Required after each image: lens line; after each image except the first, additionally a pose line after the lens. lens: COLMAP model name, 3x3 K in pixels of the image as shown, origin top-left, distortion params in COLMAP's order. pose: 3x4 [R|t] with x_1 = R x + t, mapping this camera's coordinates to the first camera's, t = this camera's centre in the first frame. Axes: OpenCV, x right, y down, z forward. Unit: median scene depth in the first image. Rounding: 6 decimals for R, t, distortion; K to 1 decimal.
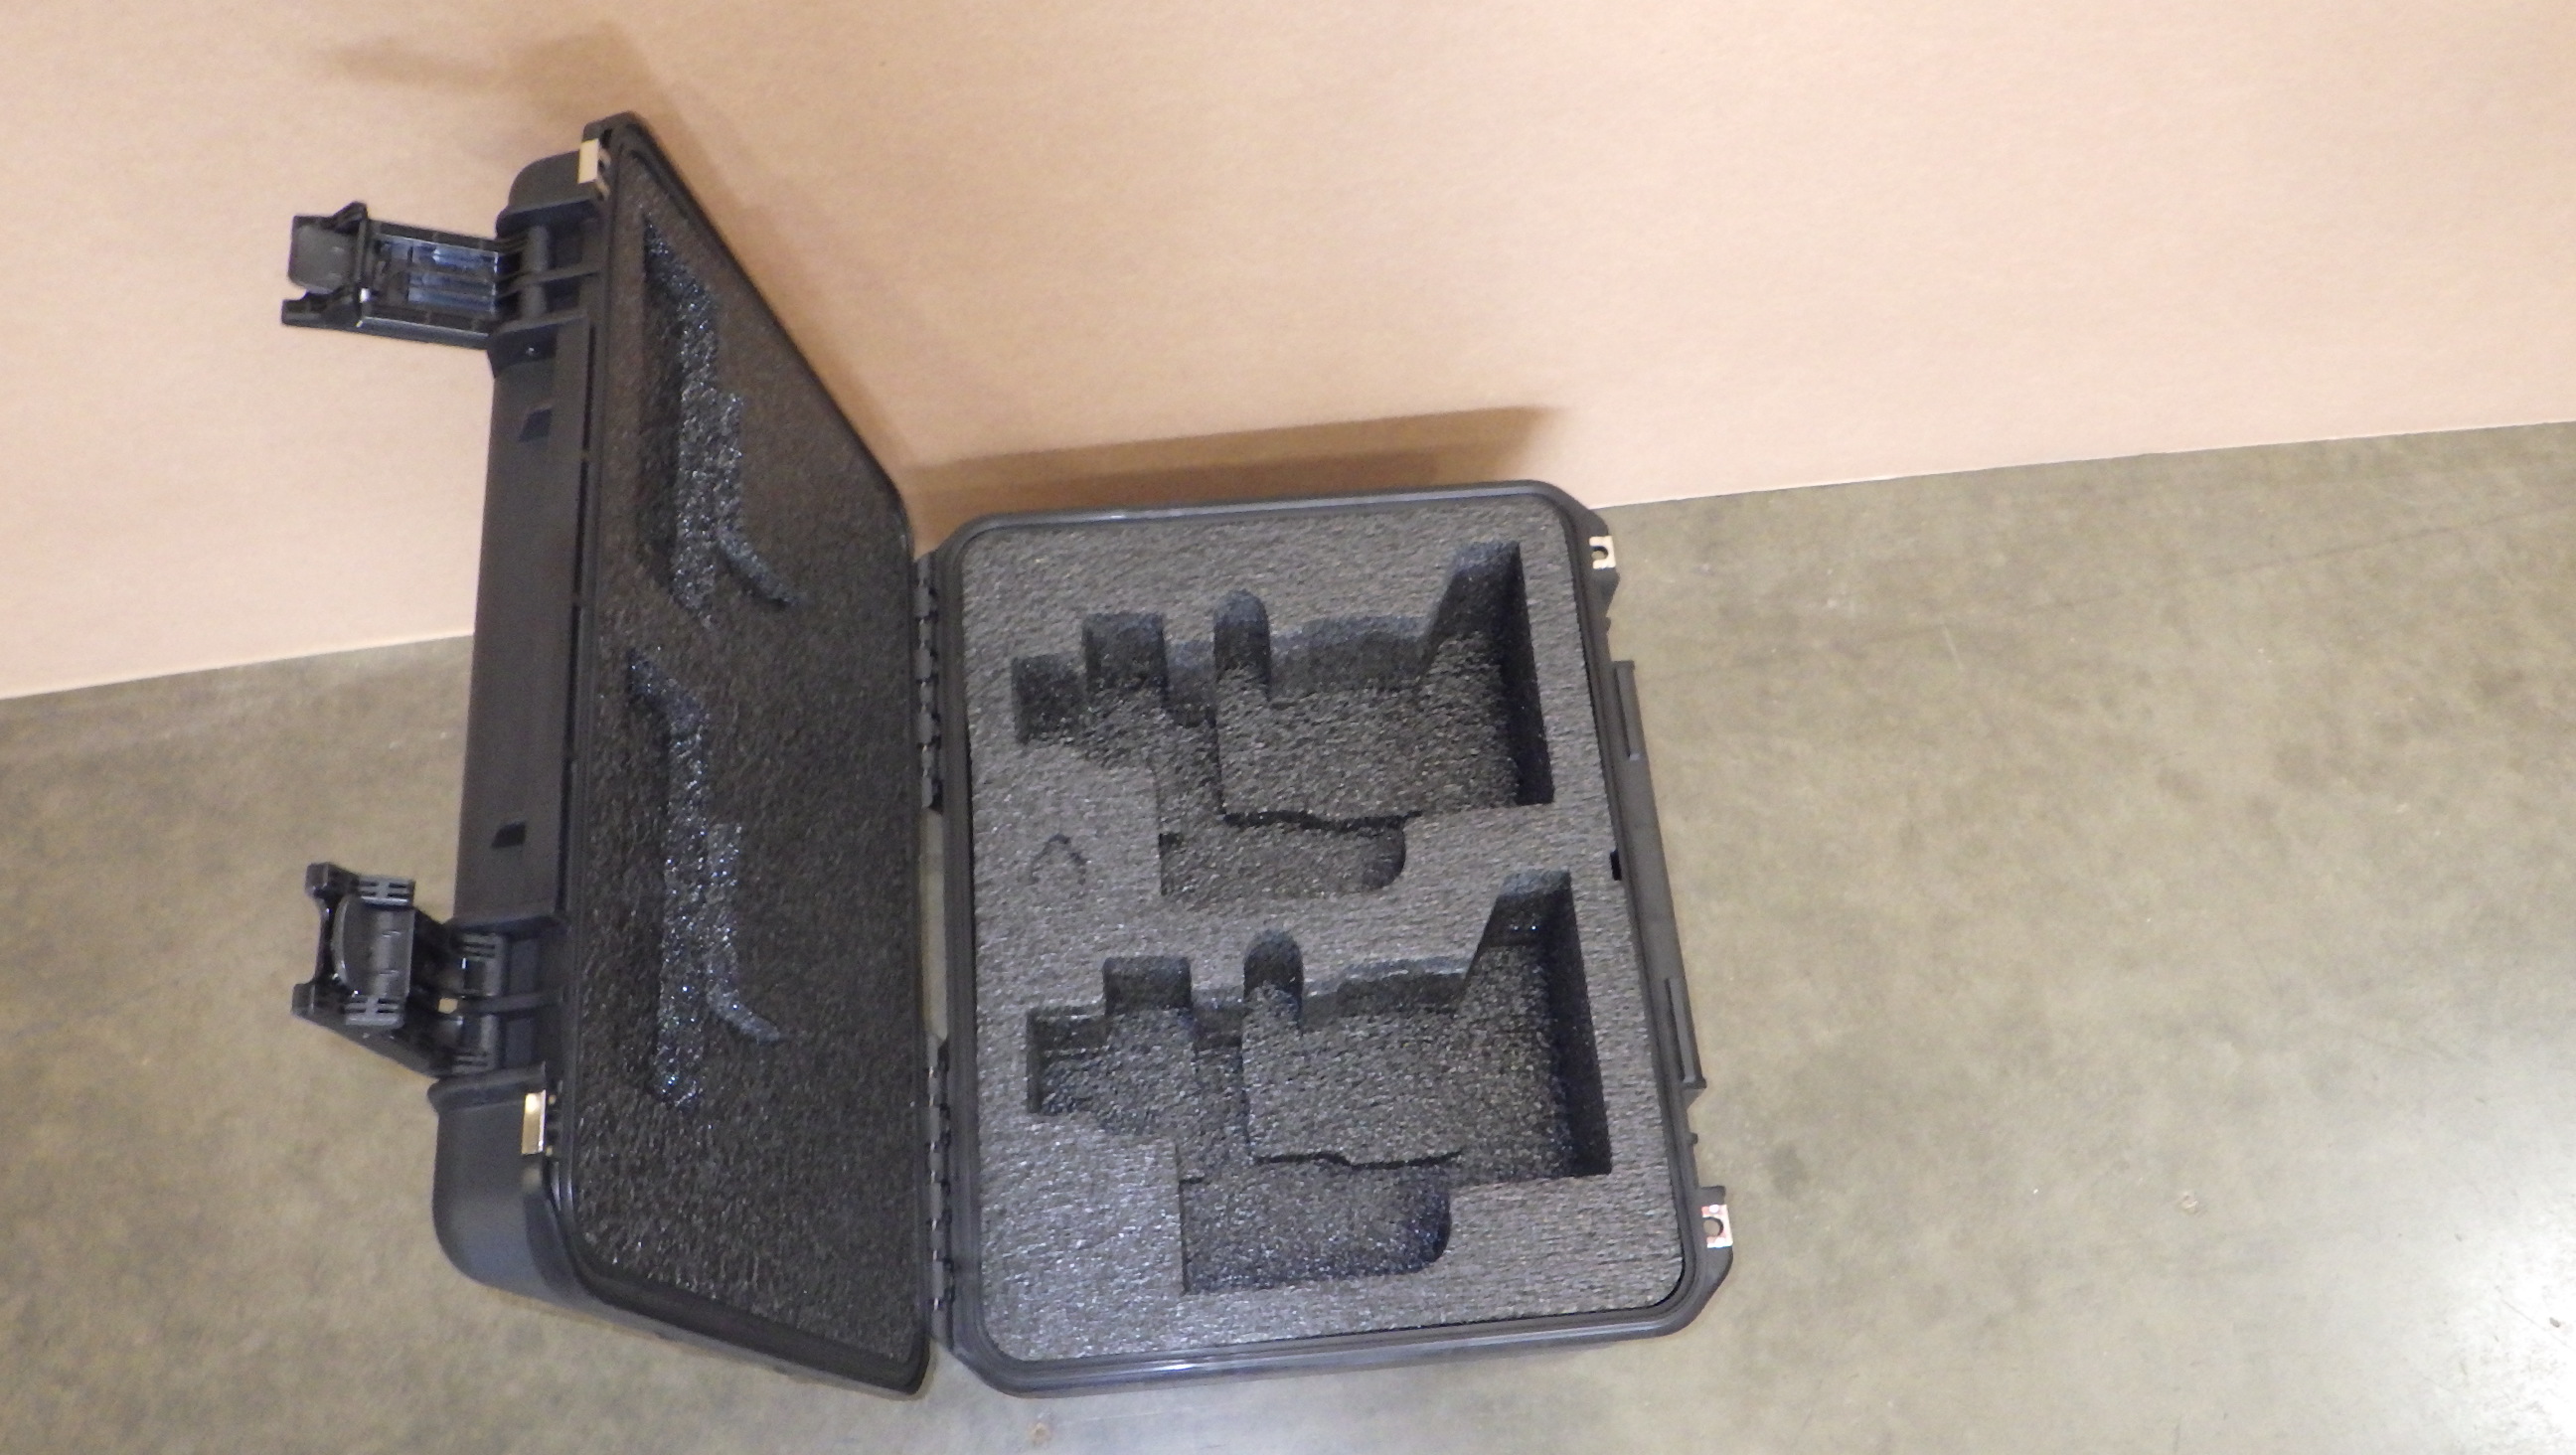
lens RADIAL K [[2146.4, 0, 1291.4], [0, 2146.4, 712.7], [0, 0, 1]] dist [-0.006653, 0.010361]
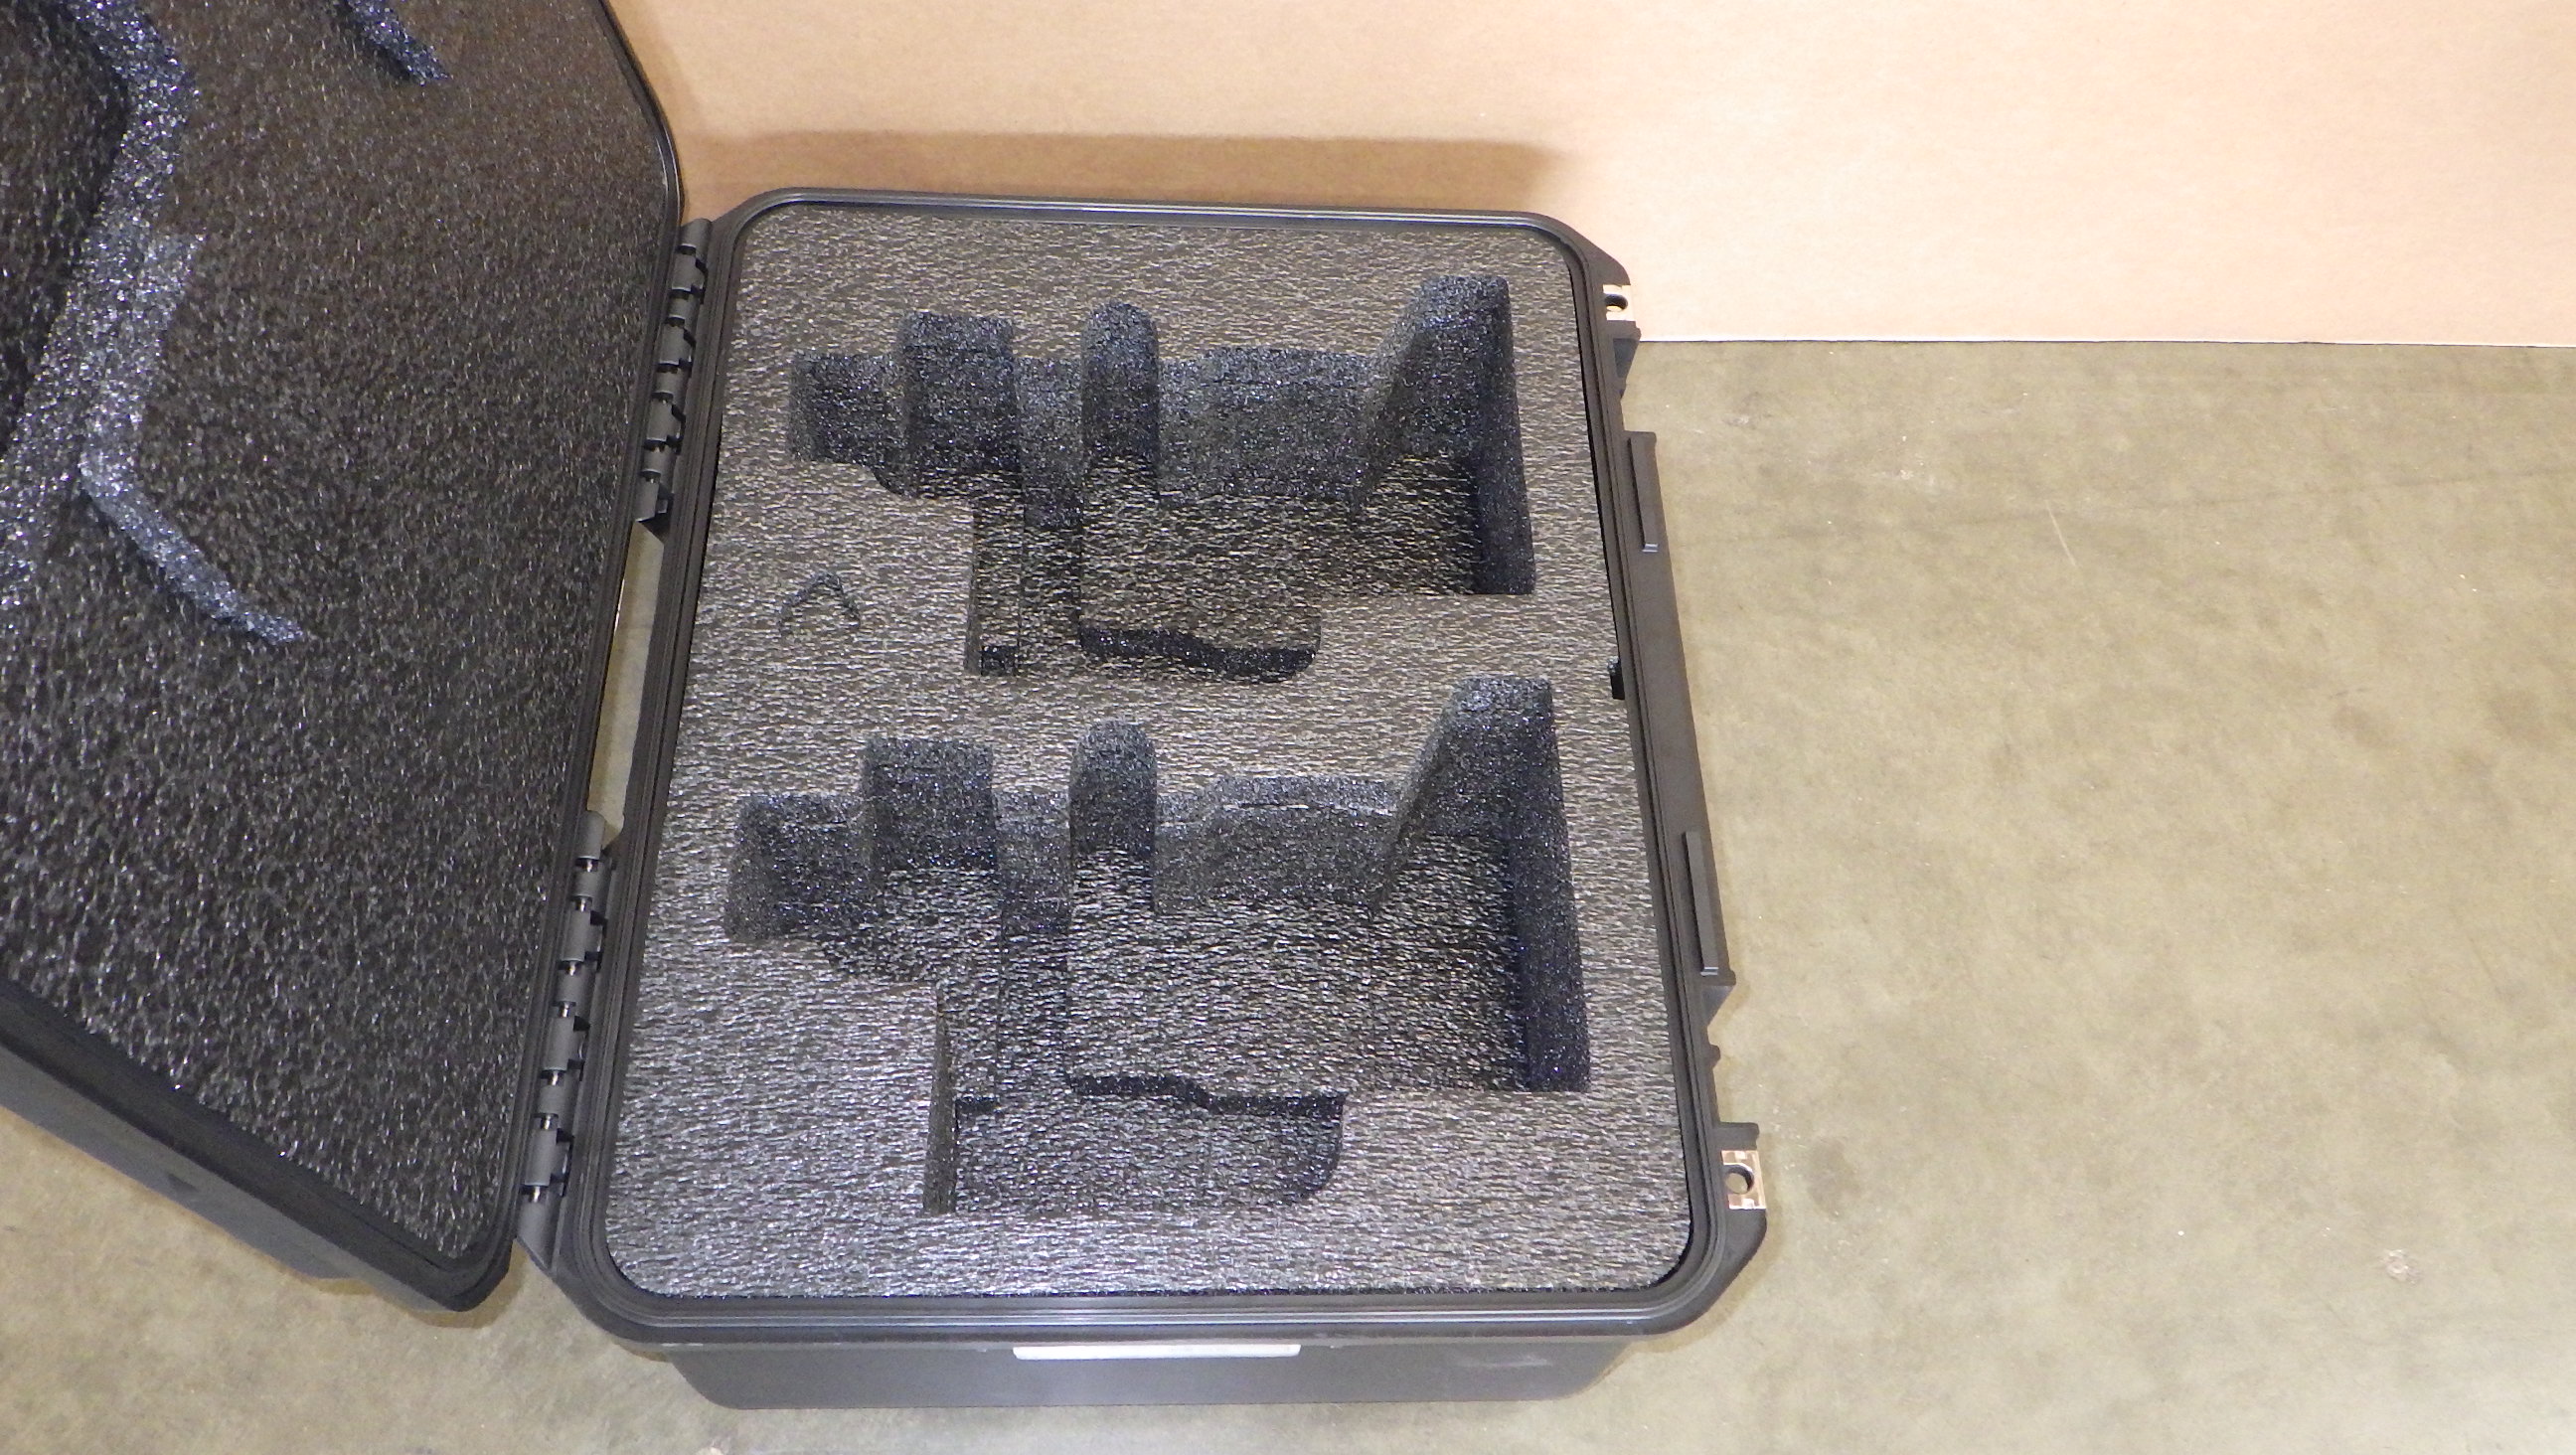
lens RADIAL K [[2146.4, 0, 1290.3], [0, 2146.4, 710.4], [0, 0, 1]] dist [-0.006653, 0.010361]
pose [[0.997004, 0.077027, 0.006998, 0.036827], [-0.075488, 0.988790, -0.128829, 0.162201], [-0.016843, 0.127914, 0.991642, 0.278674]]
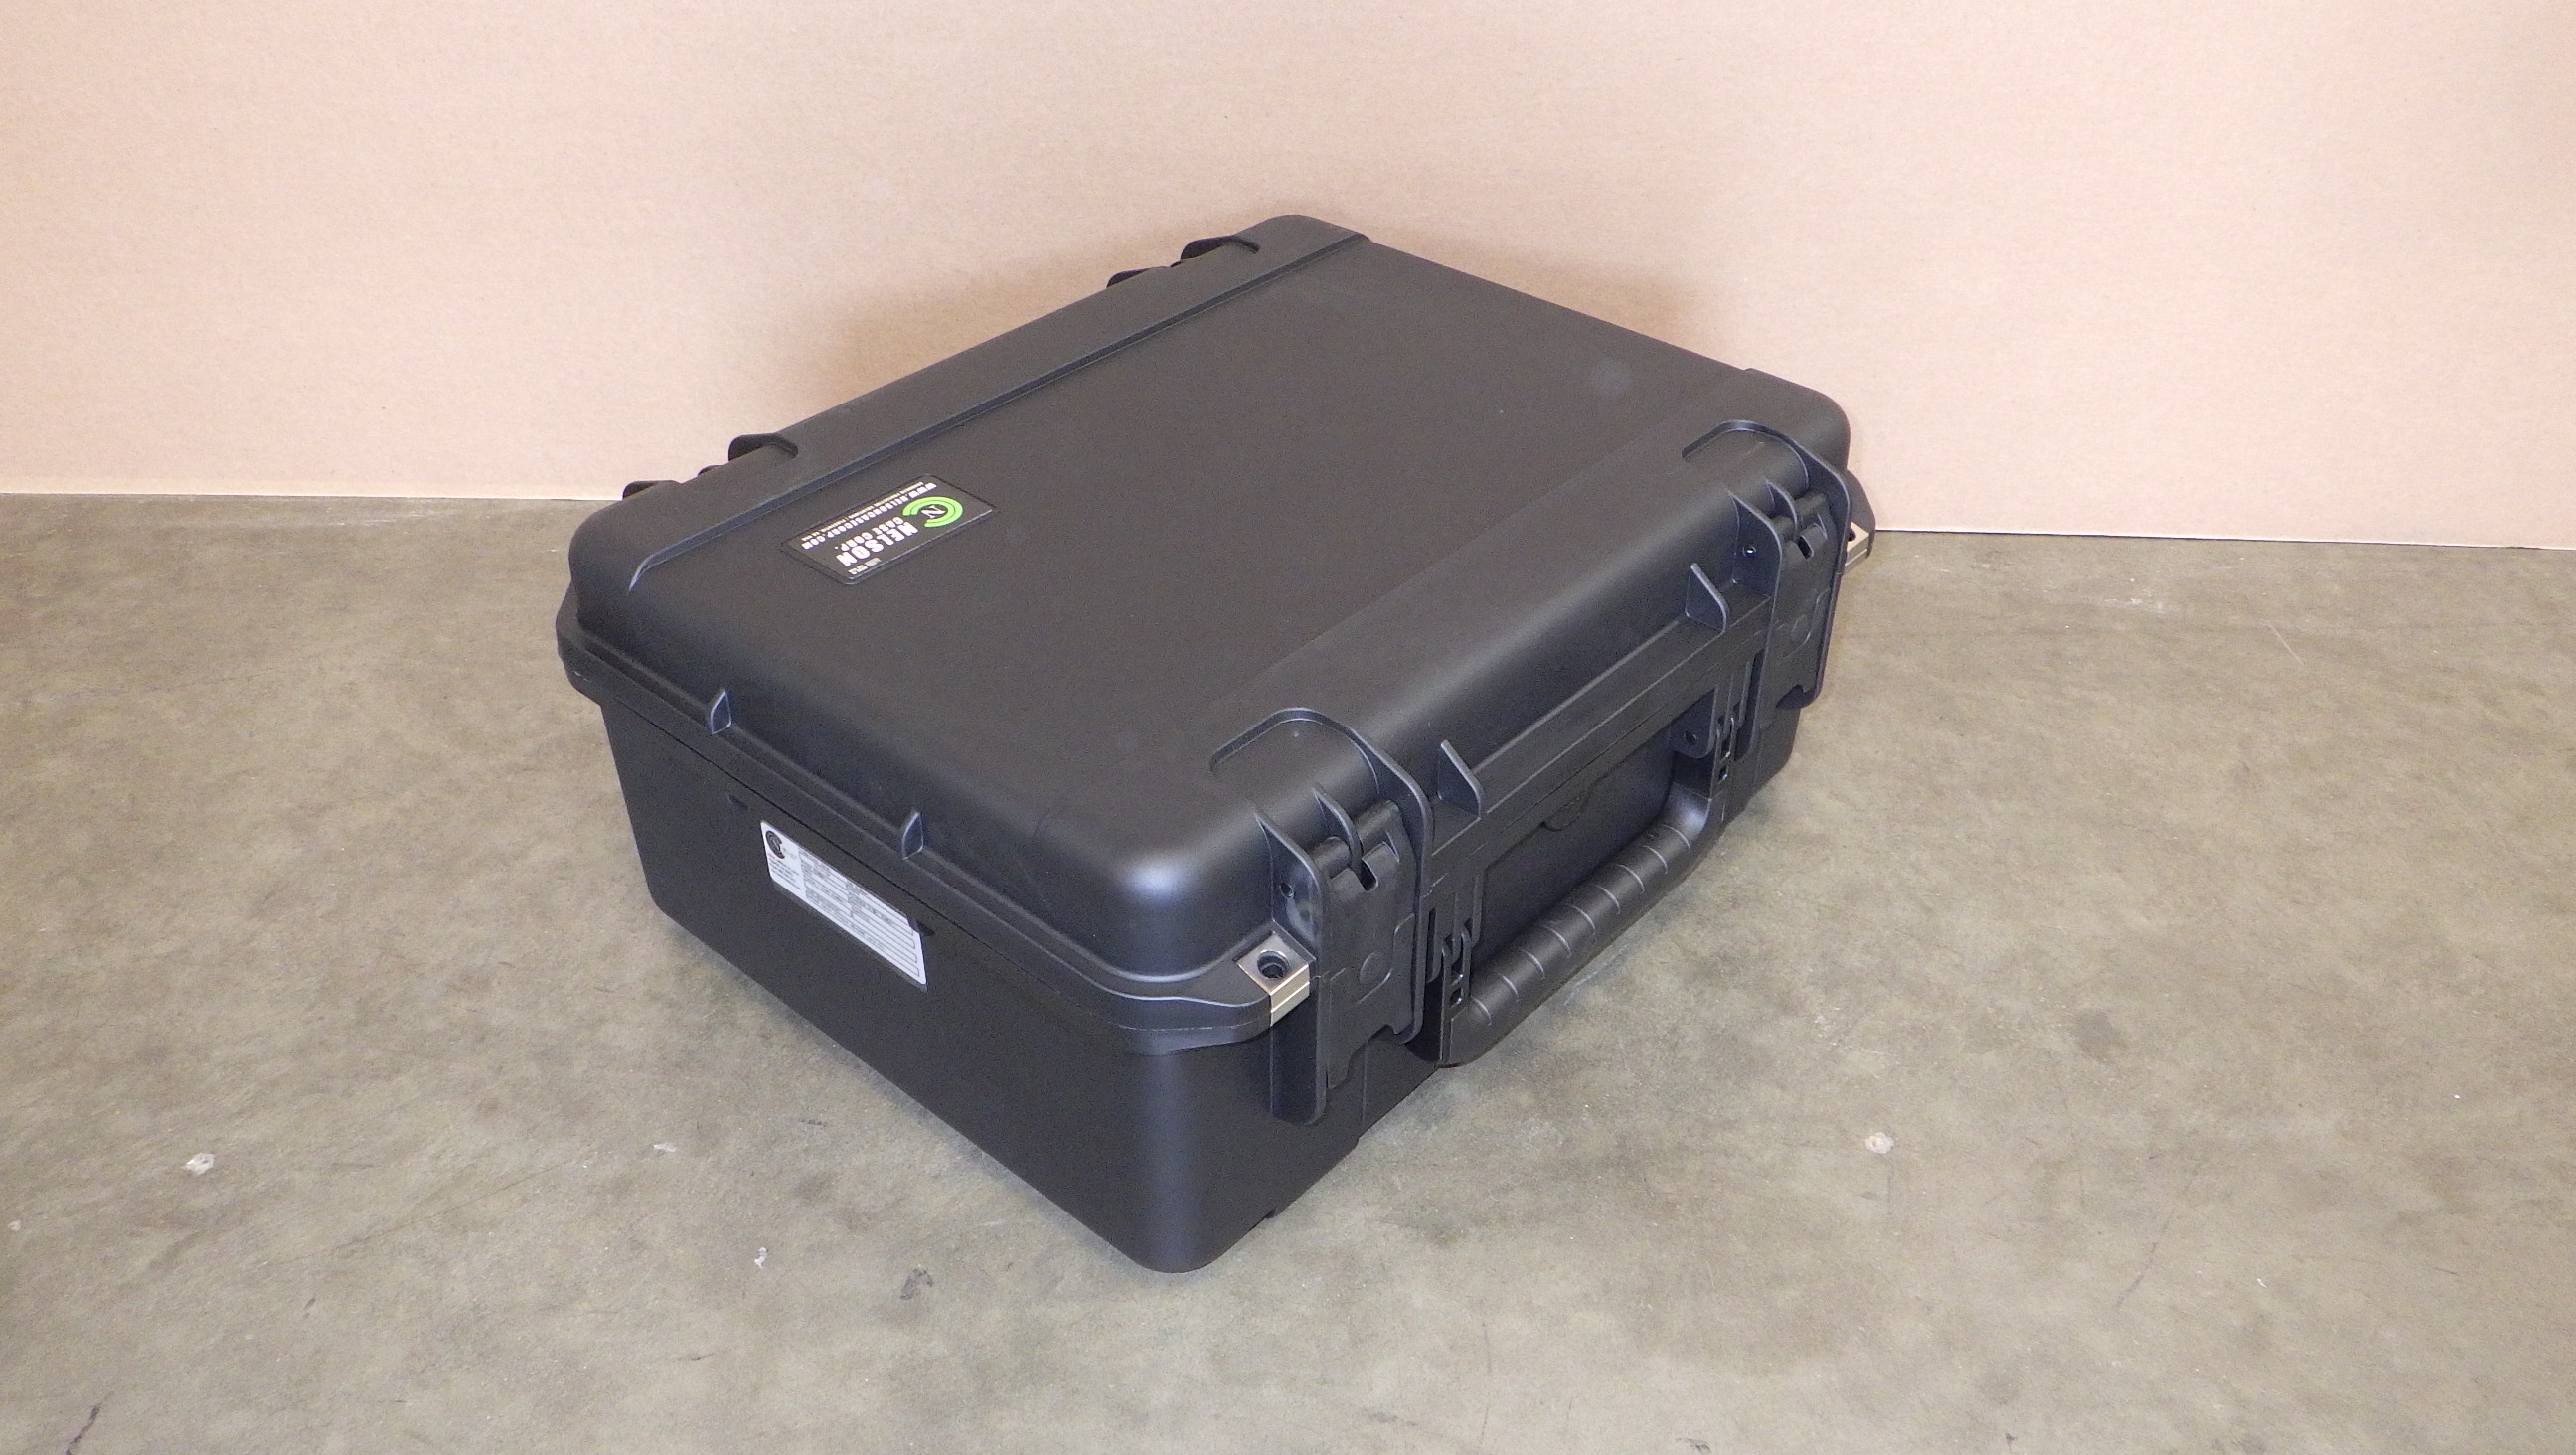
lens RADIAL K [[2146.4, 0, 1282.1], [0, 2146.4, 713.6], [0, 0, 1]] dist [-0.006653, 0.010361]
pose [[0.982763, 0.080376, -0.166485, 0.065712], [-0.154003, 0.854140, -0.496717, 0.520646], [0.102277, 0.513794, 0.851795, 0.269353]]
